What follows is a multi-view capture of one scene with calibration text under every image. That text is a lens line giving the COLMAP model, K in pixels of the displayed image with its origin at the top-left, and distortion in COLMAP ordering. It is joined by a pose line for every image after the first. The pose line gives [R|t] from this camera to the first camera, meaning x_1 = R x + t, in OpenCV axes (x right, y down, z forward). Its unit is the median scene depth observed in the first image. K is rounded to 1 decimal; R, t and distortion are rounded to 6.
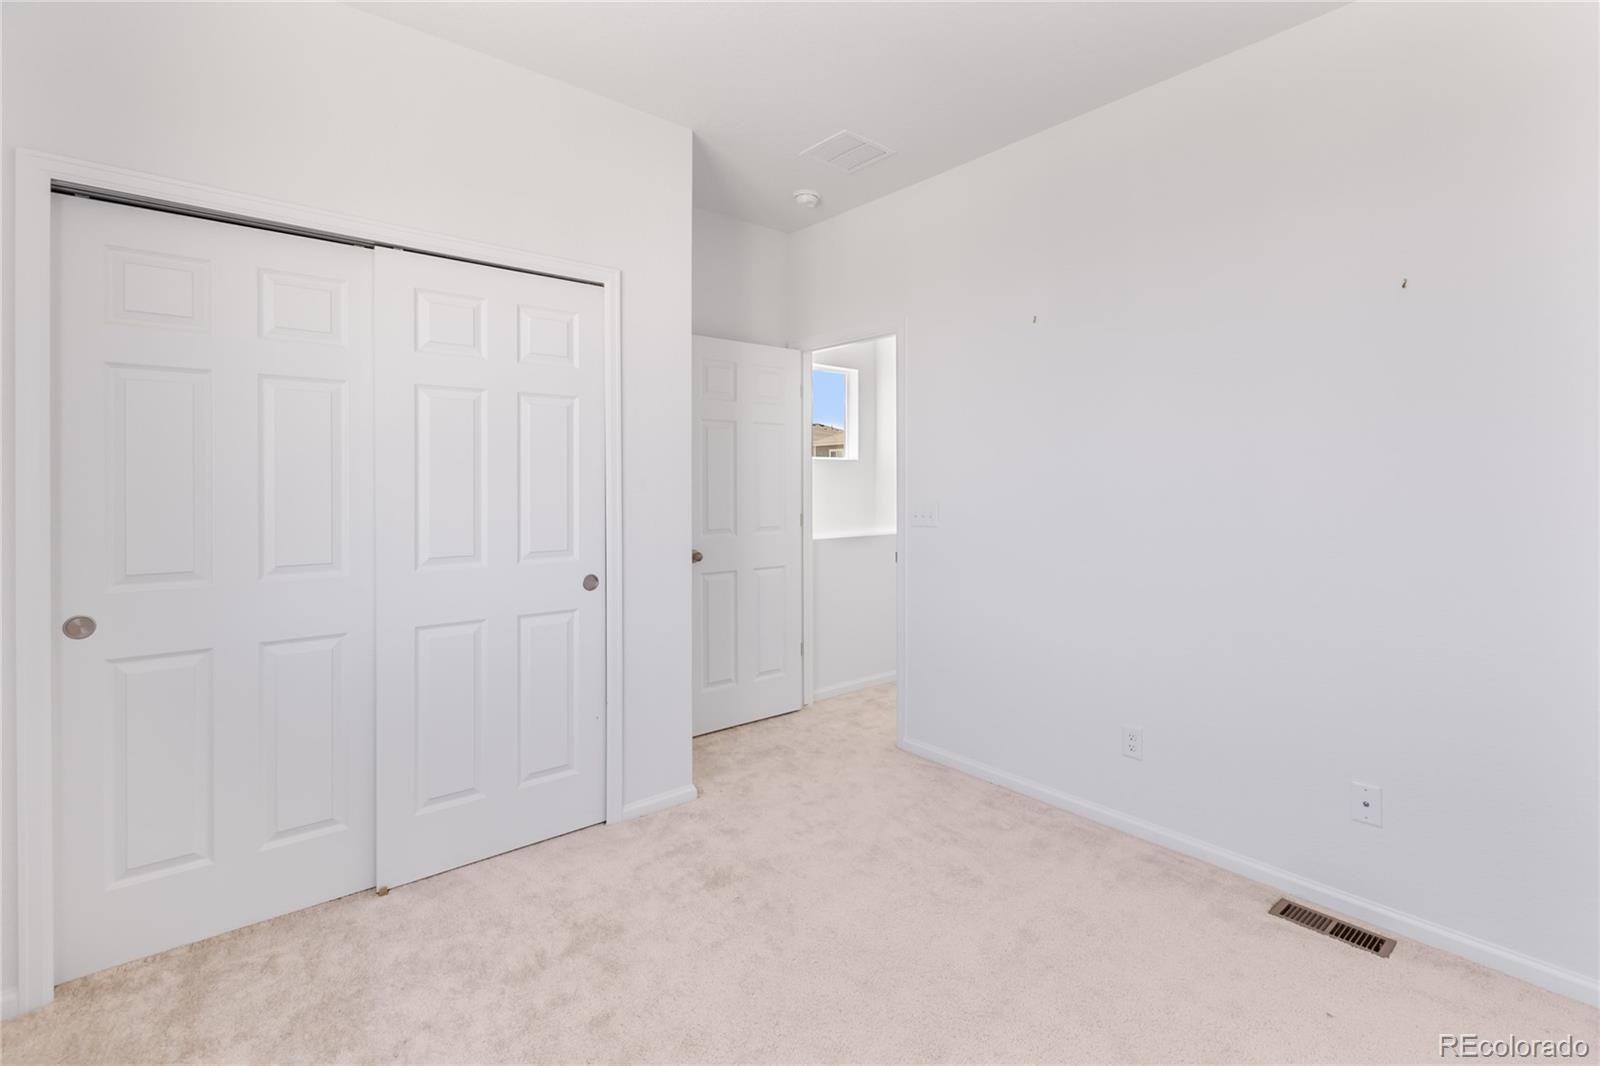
lens RADIAL K [[723.6, 0, 808.8], [0, 723.6, 488.0], [0, 0, 1]] dist [0.004593, -0.002193]
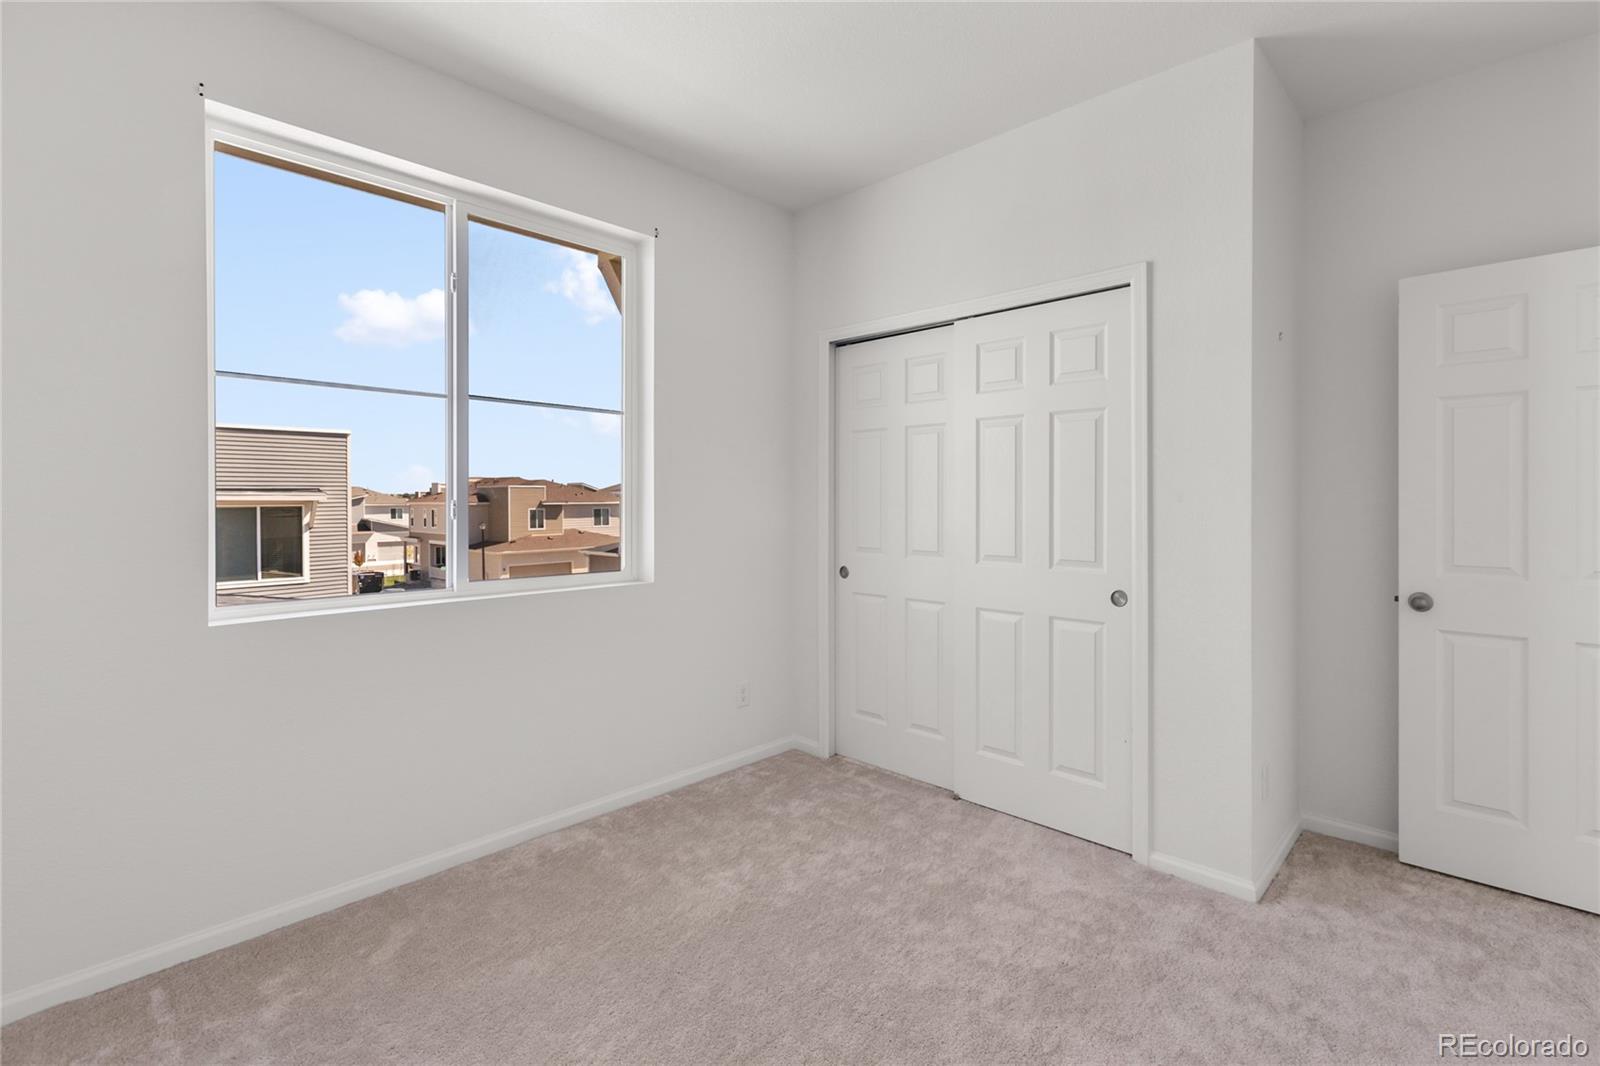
lens RADIAL K [[723.6, 0, 823.3], [0, 723.6, 506.7], [0, 0, 1]] dist [0.004593, -0.002193]
pose [[0.125324, 0.010824, -0.992057, 0.651792], [-0.003163, 0.999940, 0.010510, -0.000274], [0.992111, 0.001821, 0.125351, 0.528707]]
